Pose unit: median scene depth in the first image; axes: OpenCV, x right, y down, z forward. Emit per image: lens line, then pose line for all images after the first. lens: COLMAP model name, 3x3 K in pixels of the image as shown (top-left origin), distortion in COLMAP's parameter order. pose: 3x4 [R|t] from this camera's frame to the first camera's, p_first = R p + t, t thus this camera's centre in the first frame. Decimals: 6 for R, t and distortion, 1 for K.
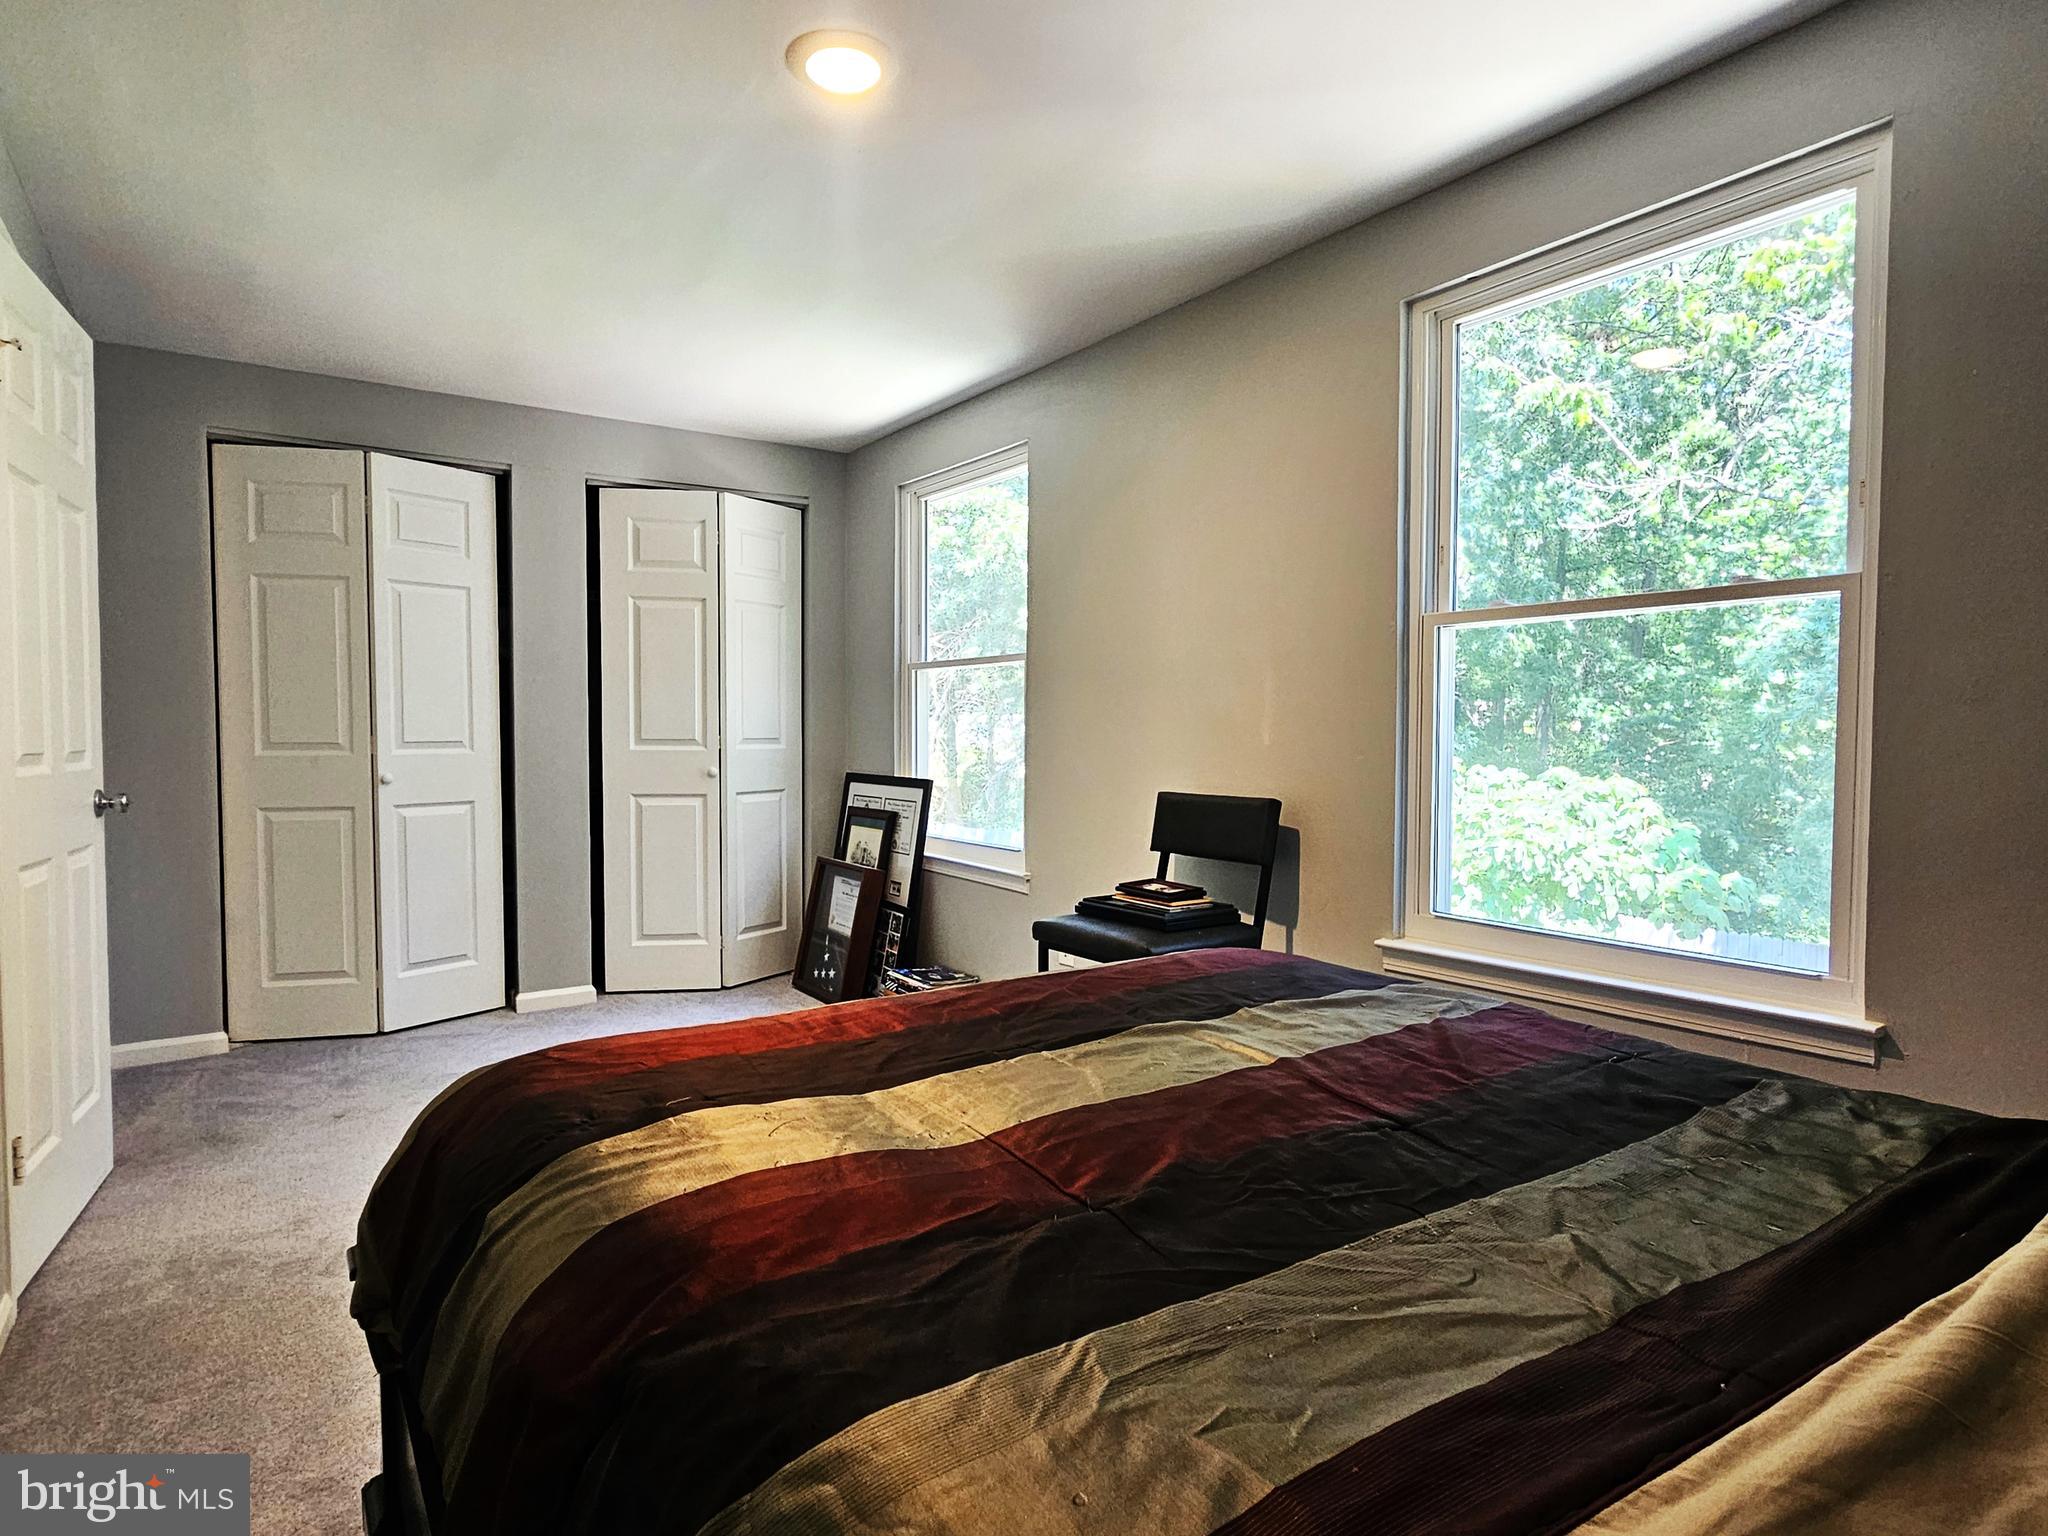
lens RADIAL K [[1161.0, 0, 1020.0], [0, 1161.0, 773.6], [0, 0, 1]] dist [0.004080, 0.000695]
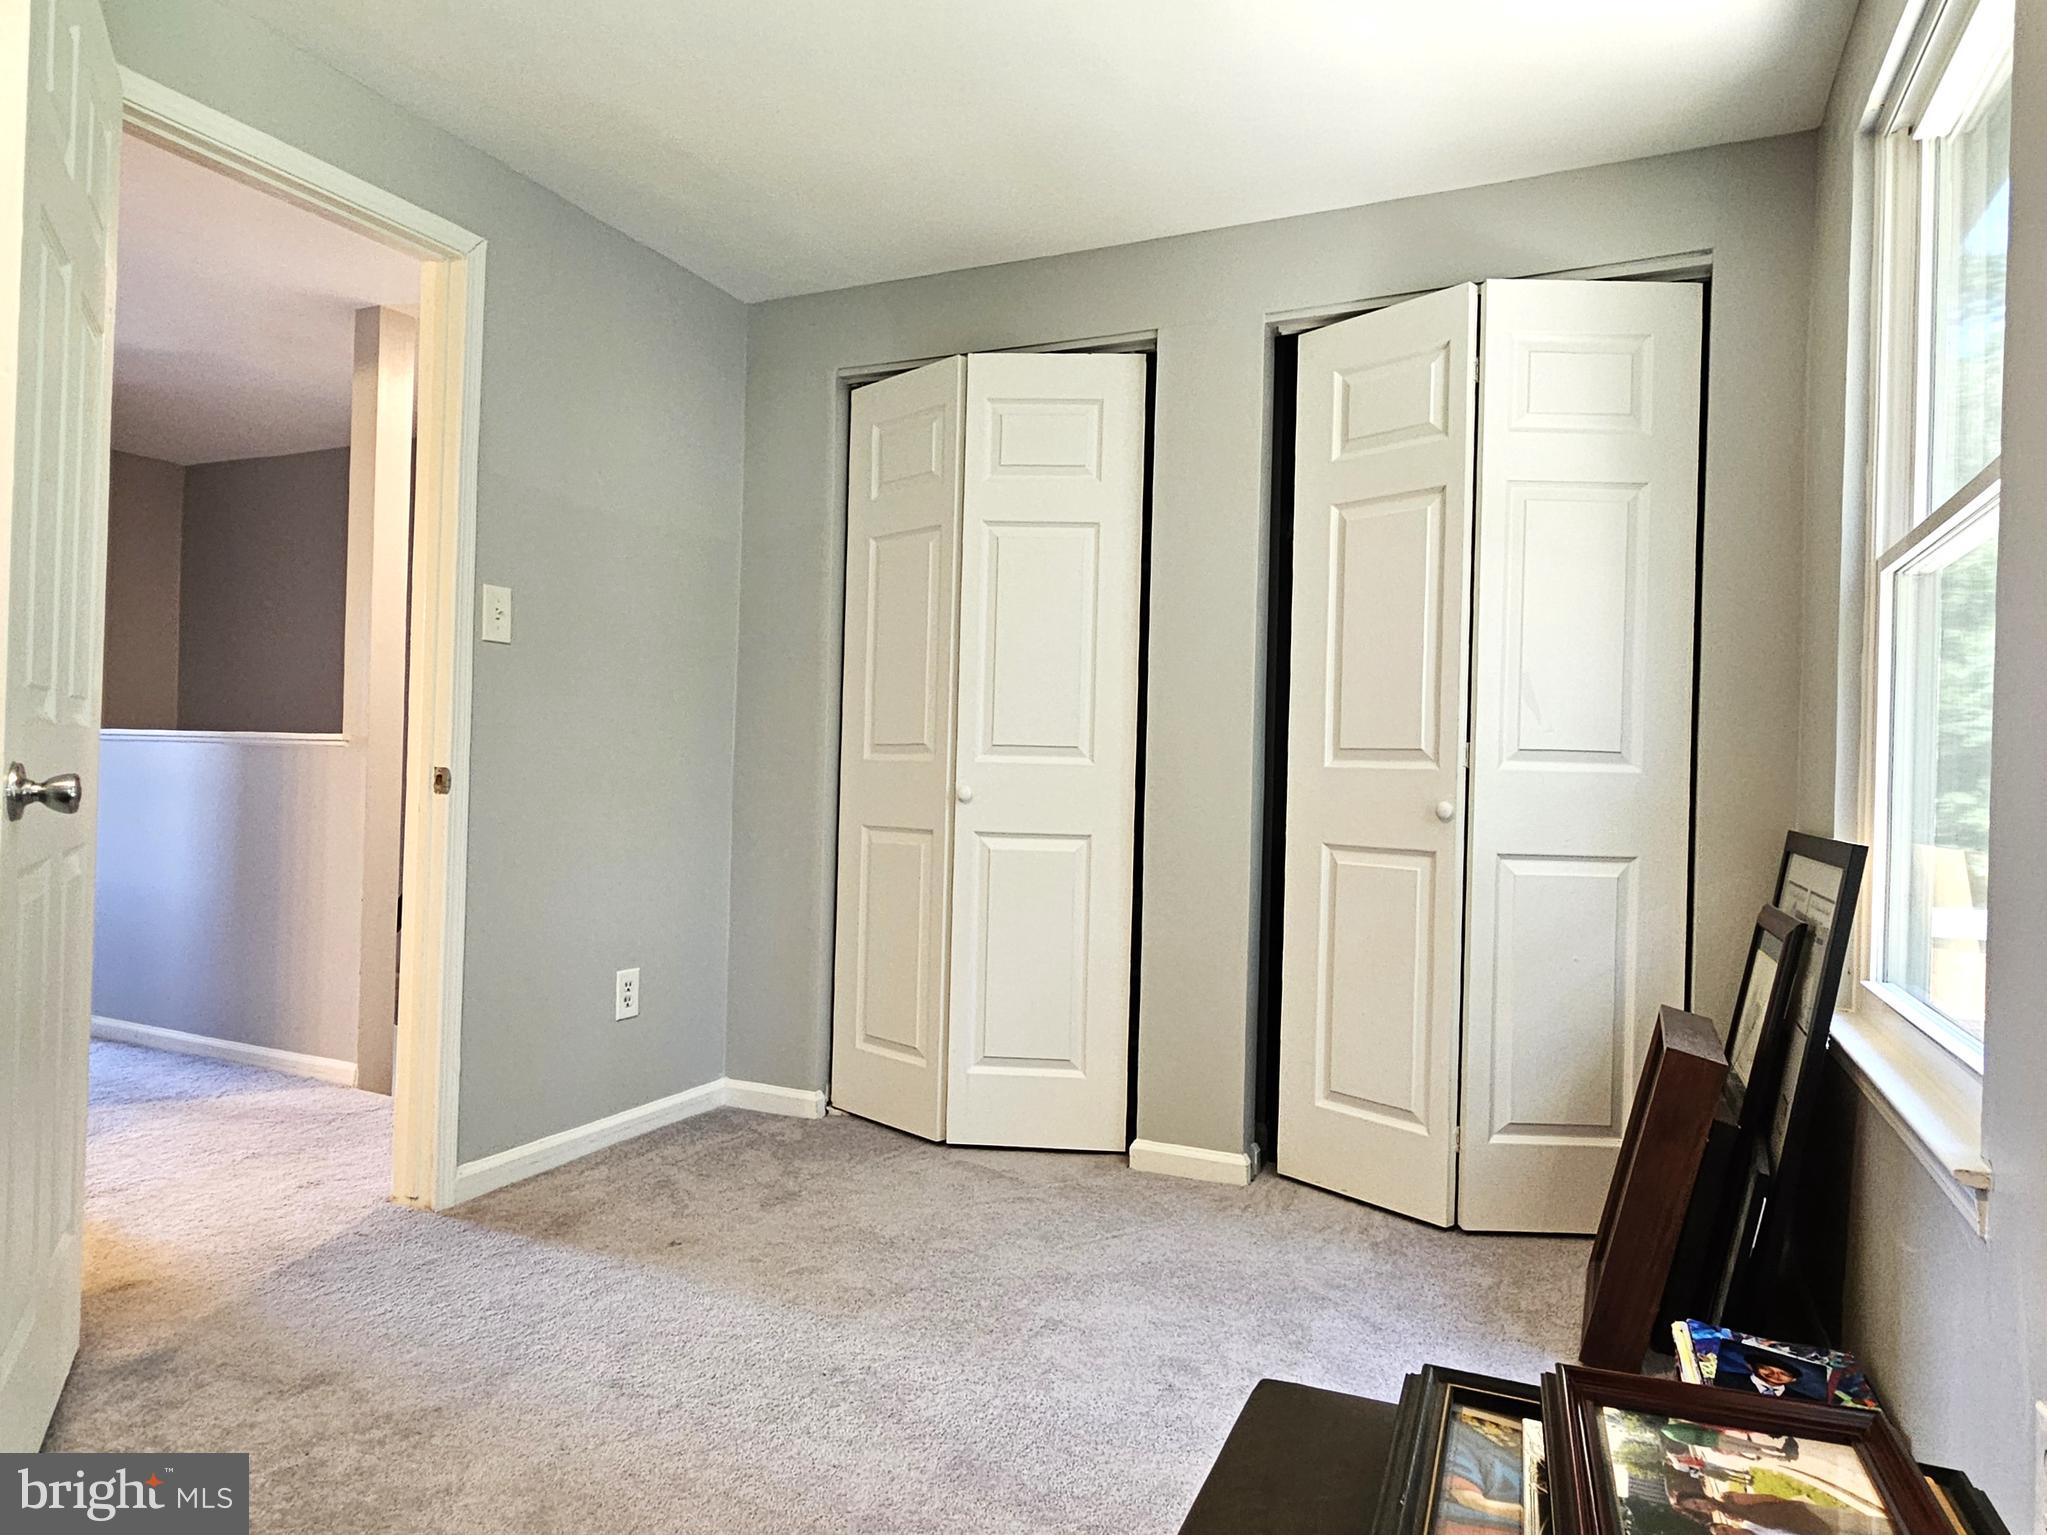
lens RADIAL K [[1250.2, 0, 1017.8], [0, 1250.2, 755.3], [0, 0, 1]] dist [-0.000258, 0.001785]
pose [[0.505758, 0.004738, -0.862663, 0.128607], [-0.056094, 0.998049, -0.027405, -0.000264], [0.860850, 0.062250, 0.505037, 0.553286]]
